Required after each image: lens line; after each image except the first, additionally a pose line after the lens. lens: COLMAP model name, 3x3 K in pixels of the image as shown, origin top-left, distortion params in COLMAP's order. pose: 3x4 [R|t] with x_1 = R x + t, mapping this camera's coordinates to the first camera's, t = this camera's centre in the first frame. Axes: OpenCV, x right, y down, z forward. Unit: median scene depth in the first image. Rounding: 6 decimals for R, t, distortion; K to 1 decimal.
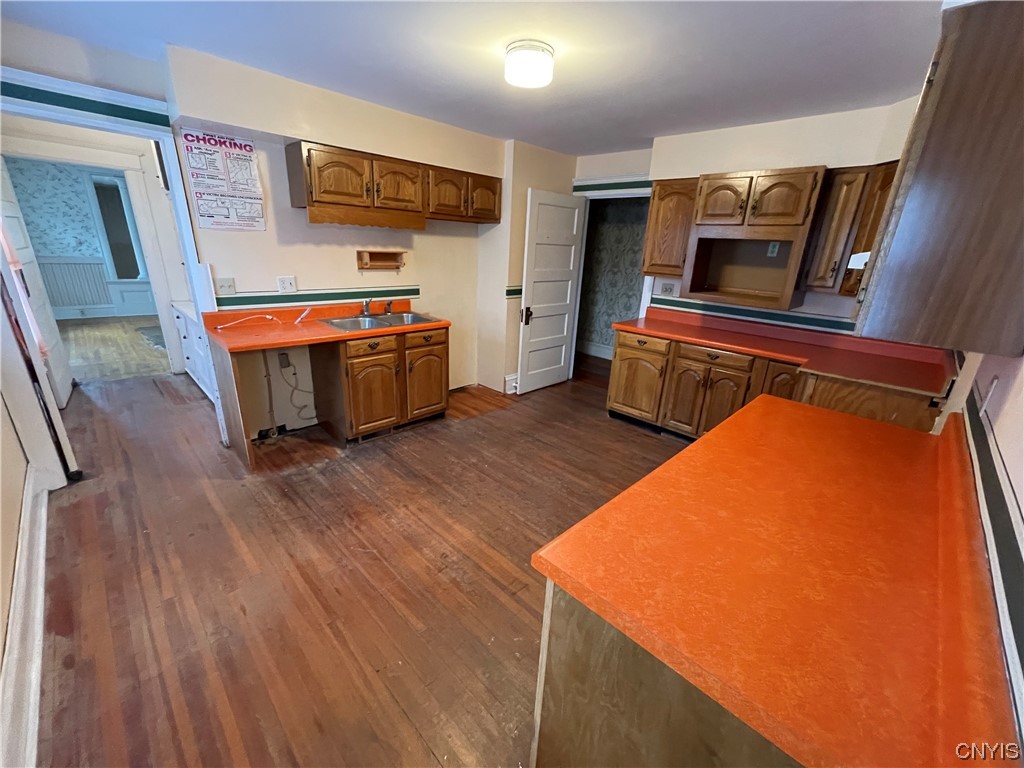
lens RADIAL K [[411.6, 0, 507.8], [0, 411.6, 386.7], [0, 0, 1]] dist [-0.002075, -0.000226]
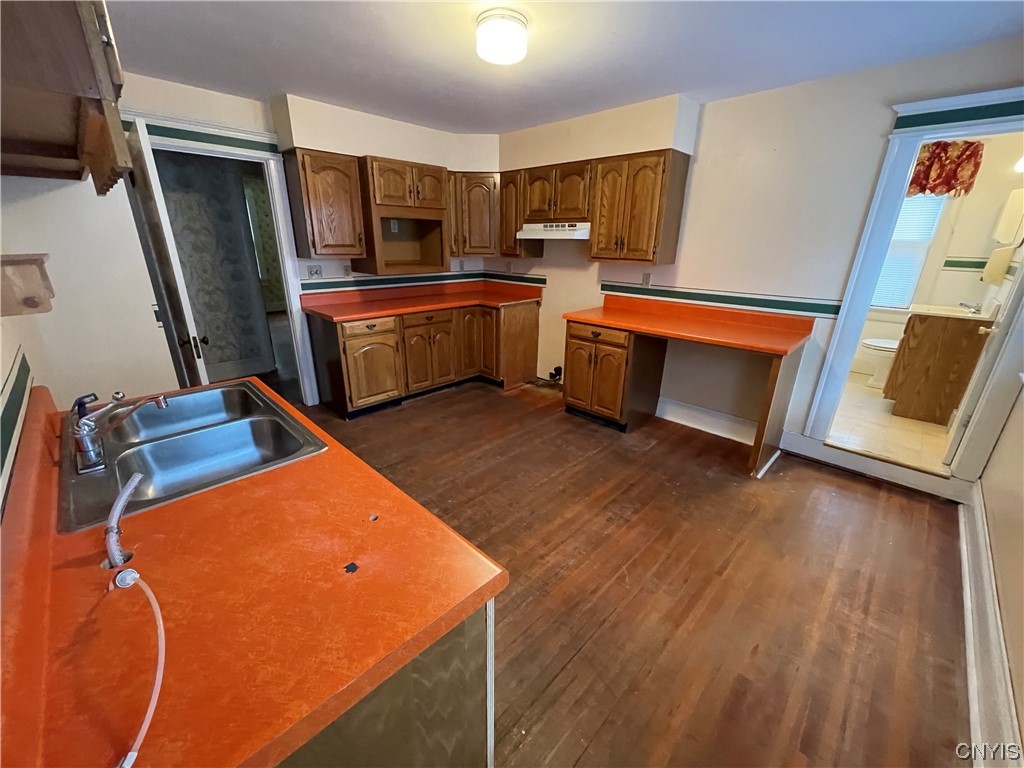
lens RADIAL K [[411.6, 0, 512.5], [0, 411.6, 387.6], [0, 0, 1]] dist [-0.002075, -0.000226]
pose [[-0.006648, -0.382364, 0.923988, -0.694791], [0.311949, 0.877104, 0.365207, -0.257442], [-0.950076, 0.290665, 0.113447, 0.683009]]
